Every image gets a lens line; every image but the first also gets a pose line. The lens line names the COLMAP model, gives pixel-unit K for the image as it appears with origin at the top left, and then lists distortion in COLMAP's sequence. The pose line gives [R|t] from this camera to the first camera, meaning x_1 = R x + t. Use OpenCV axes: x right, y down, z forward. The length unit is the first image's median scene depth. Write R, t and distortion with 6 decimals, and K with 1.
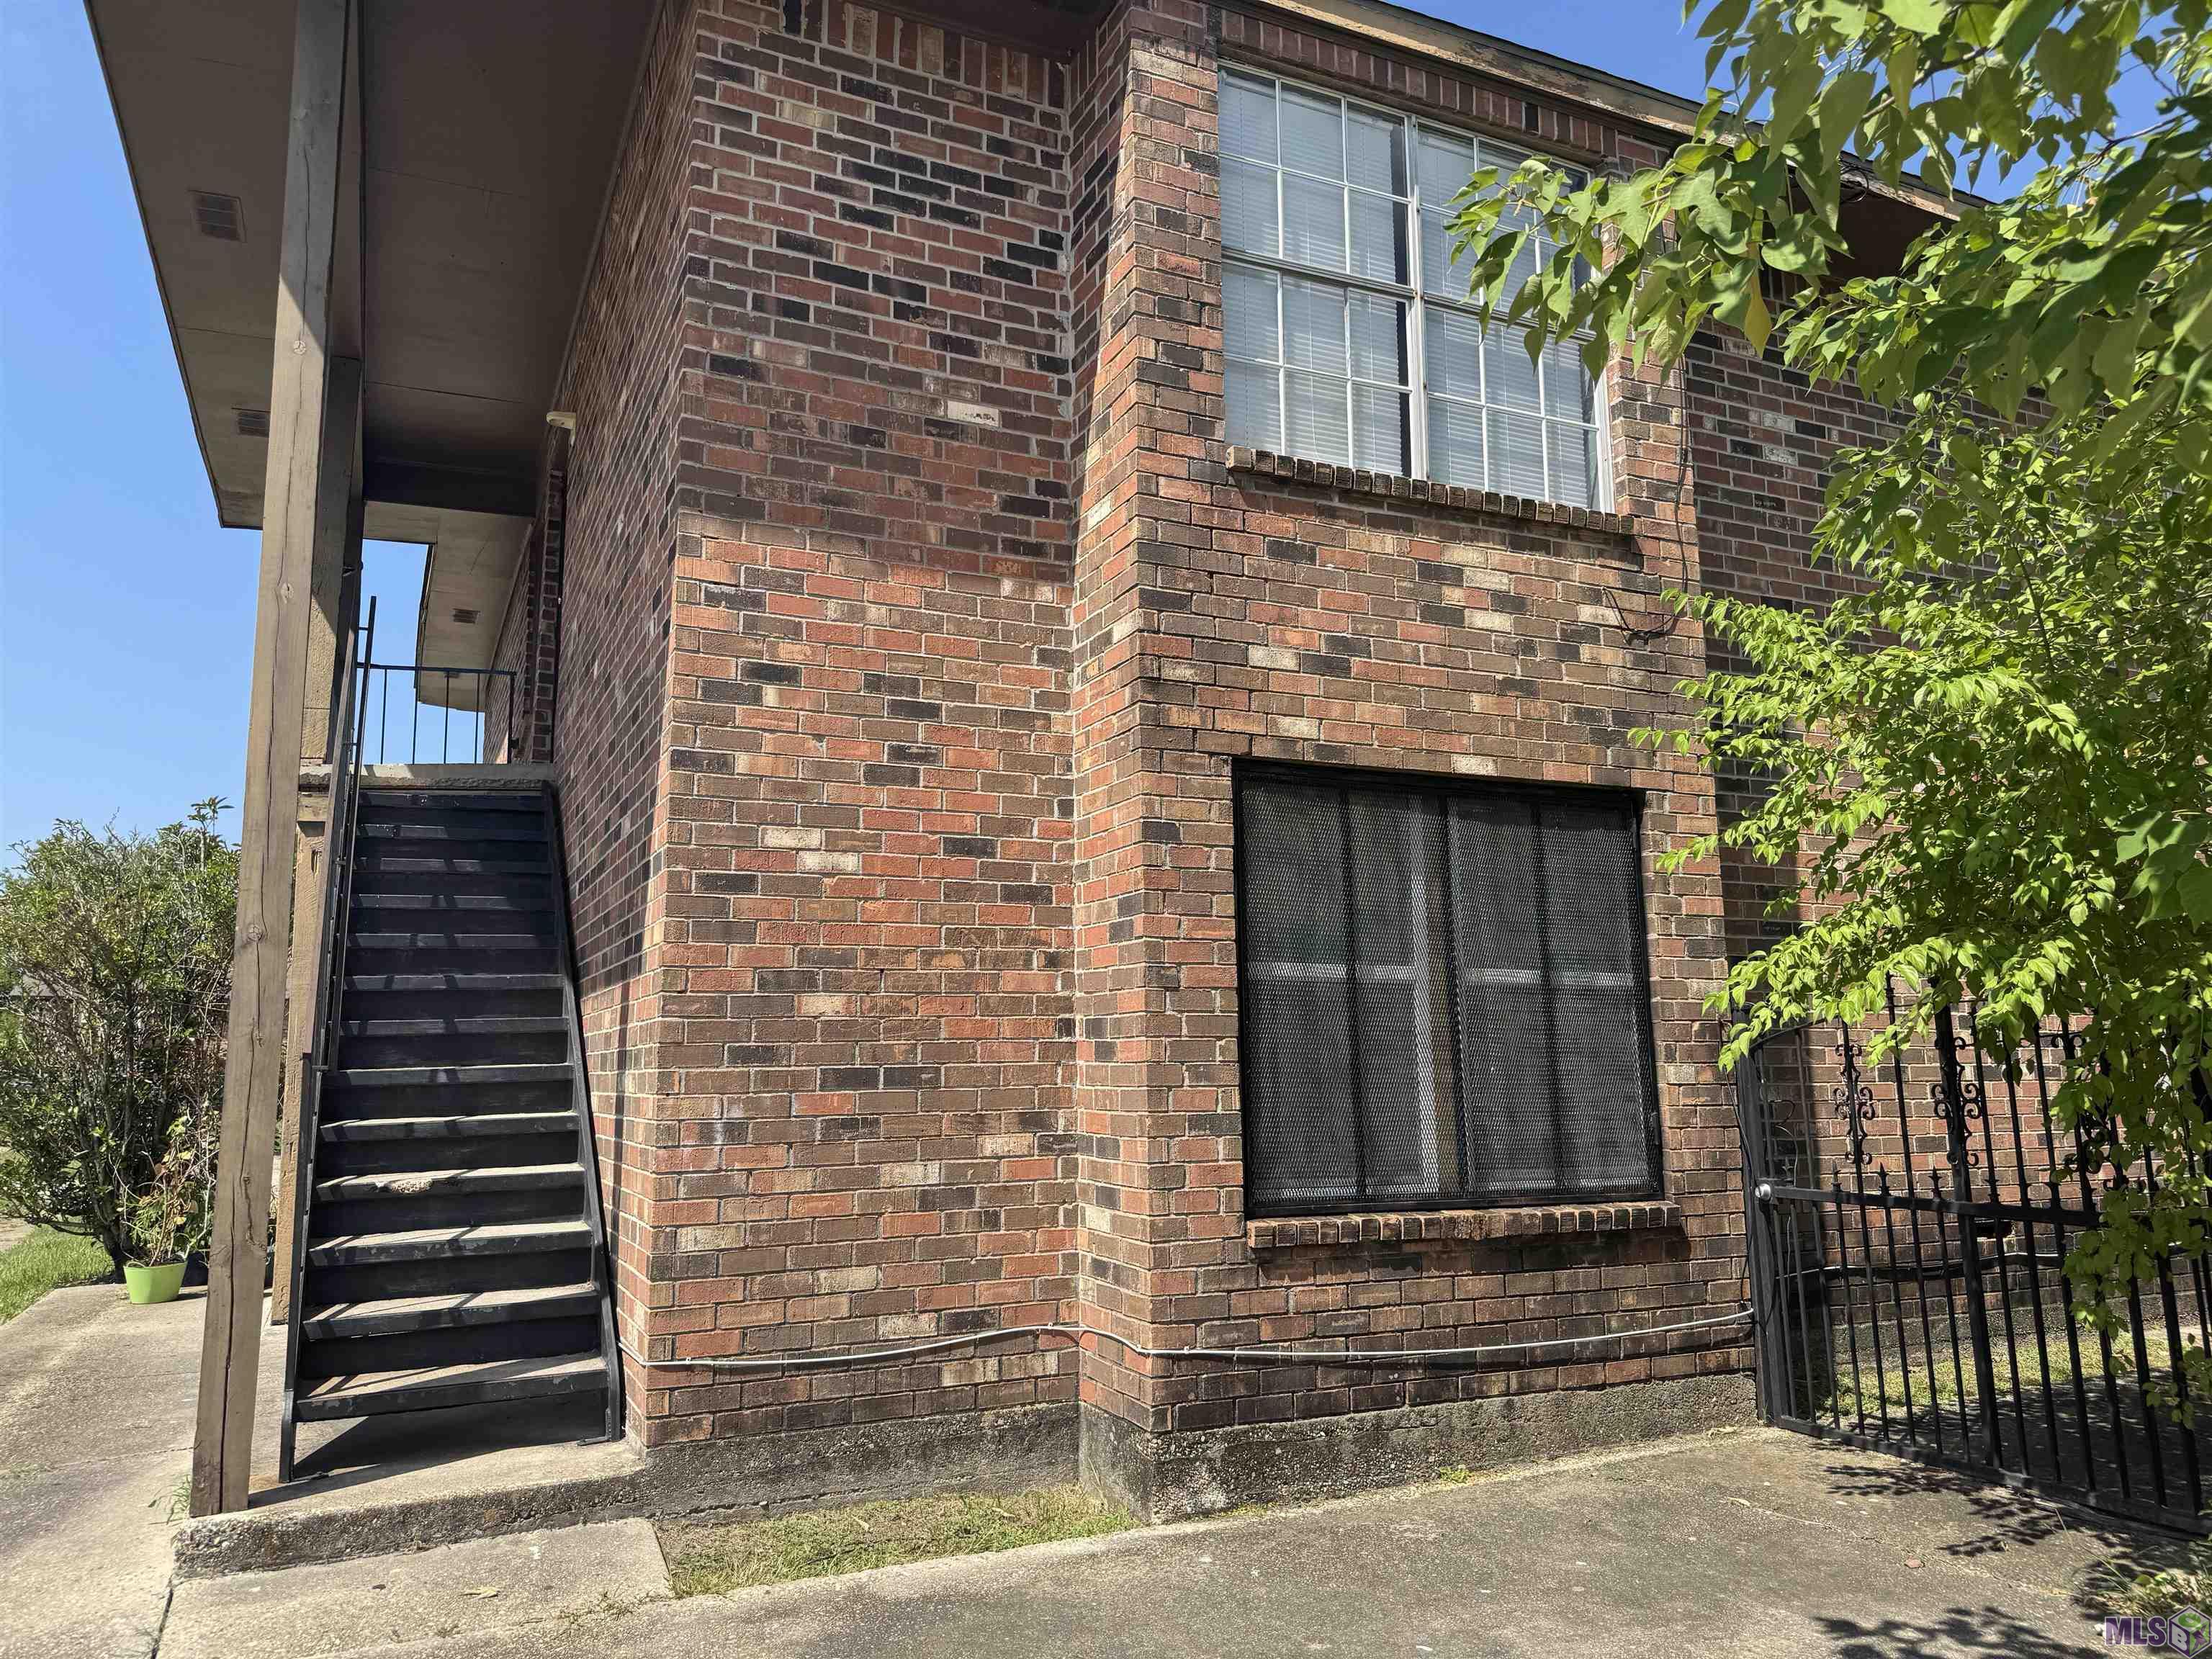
lens RADIAL K [[1539.6, 0, 1110.9], [0, 1539.6, 830.9], [0, 0, 1]] dist [0.069611, -0.053562]
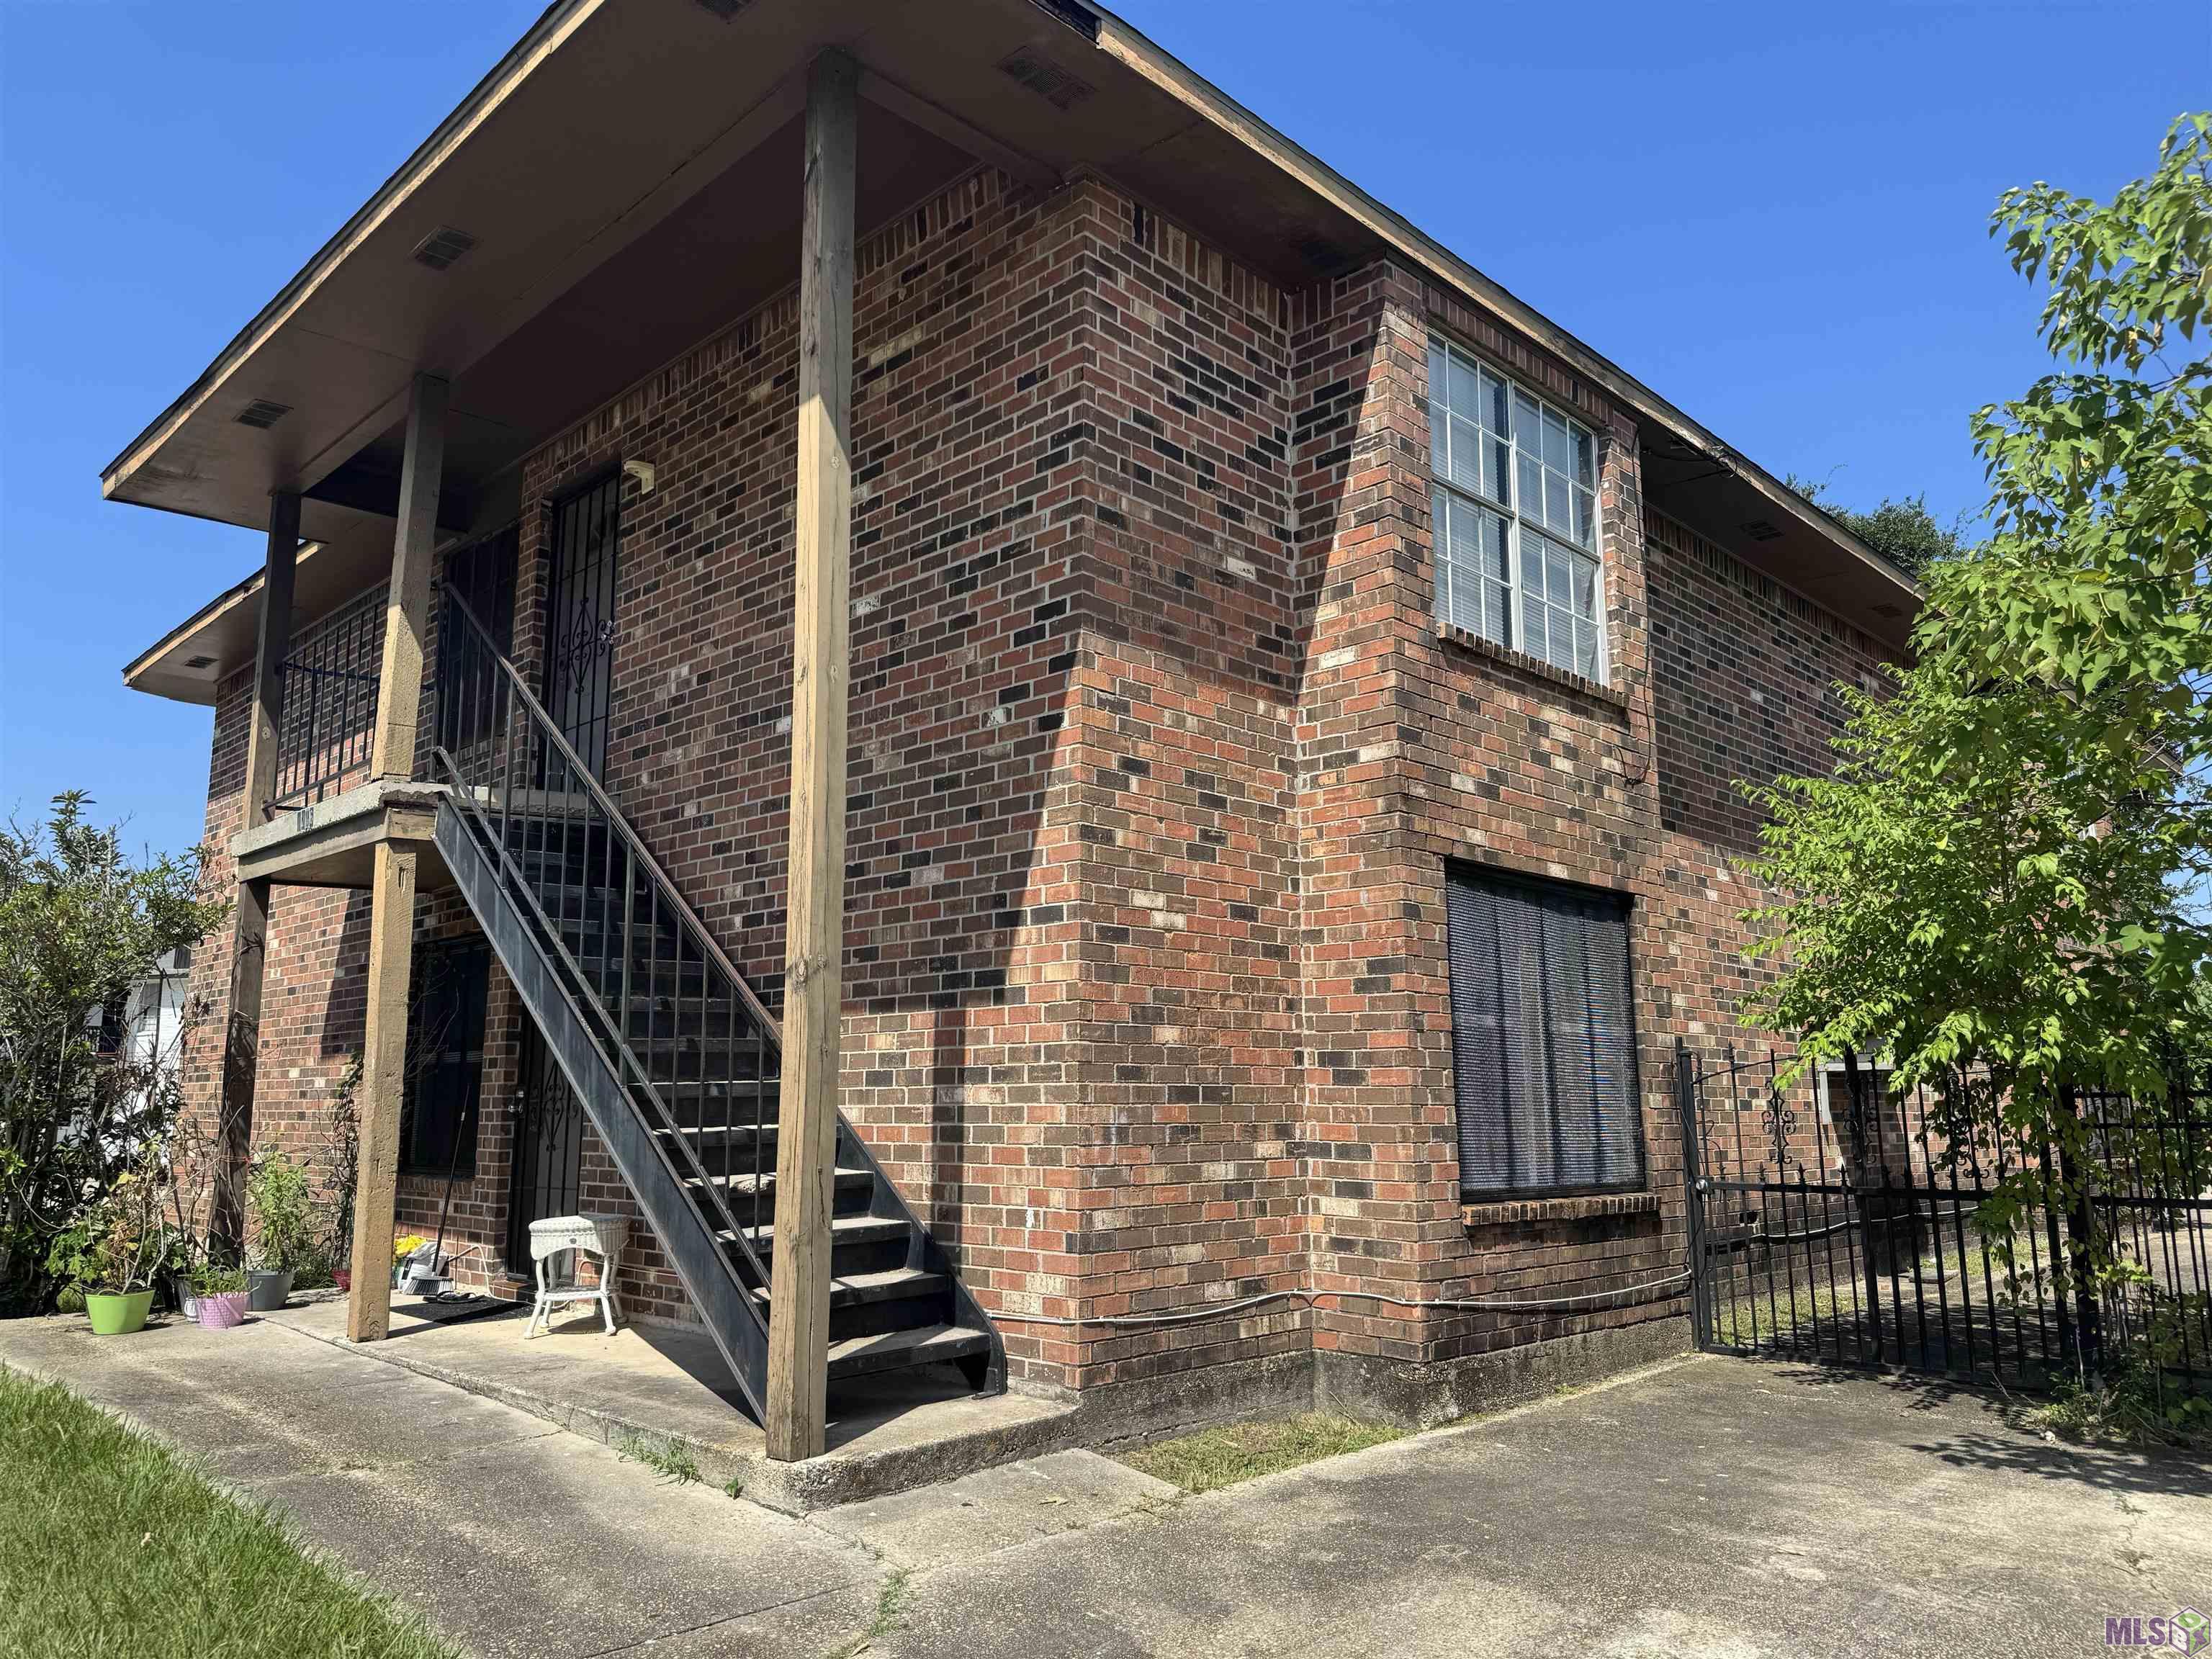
lens RADIAL K [[1539.6, 0, 1093.9], [0, 1539.6, 842.5], [0, 0, 1]] dist [0.069611, -0.053562]
pose [[0.937328, 0.068425, 0.341664, -0.642201], [-0.062457, 0.997642, -0.028450, -0.003415], [-0.342805, 0.005328, 0.939392, -0.144371]]
